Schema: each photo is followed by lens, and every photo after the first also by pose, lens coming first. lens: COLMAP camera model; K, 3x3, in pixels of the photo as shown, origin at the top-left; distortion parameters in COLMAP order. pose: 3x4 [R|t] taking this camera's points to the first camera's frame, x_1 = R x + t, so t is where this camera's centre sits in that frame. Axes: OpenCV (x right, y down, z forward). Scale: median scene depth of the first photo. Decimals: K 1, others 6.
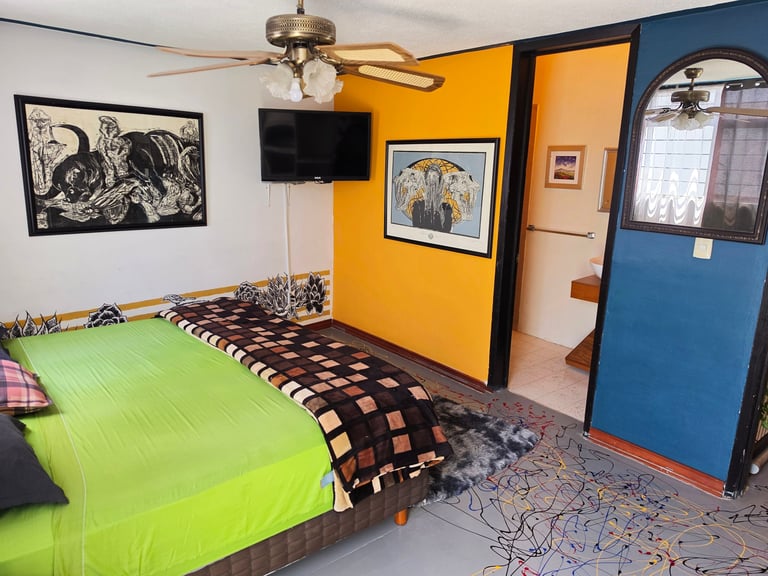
lens RADIAL K [[538.5, 0, 388.3], [0, 538.5, 294.9], [0, 0, 1]] dist [0.067510, -0.098821]
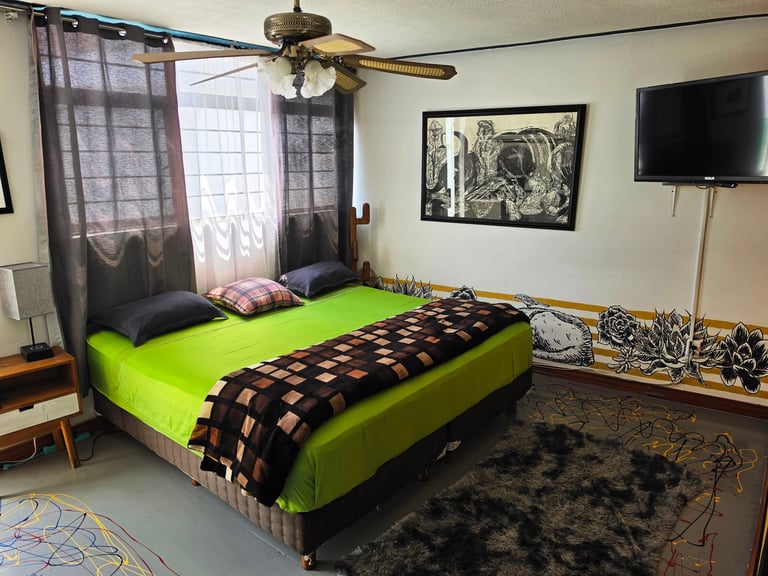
lens RADIAL K [[538.5, 0, 380.9], [0, 538.5, 291.8], [0, 0, 1]] dist [0.067510, -0.098821]
pose [[0.171920, 0.207131, -0.963089, 0.588131], [-0.224893, 0.960081, 0.166338, -0.129790], [0.959097, 0.187995, 0.211640, 0.630645]]
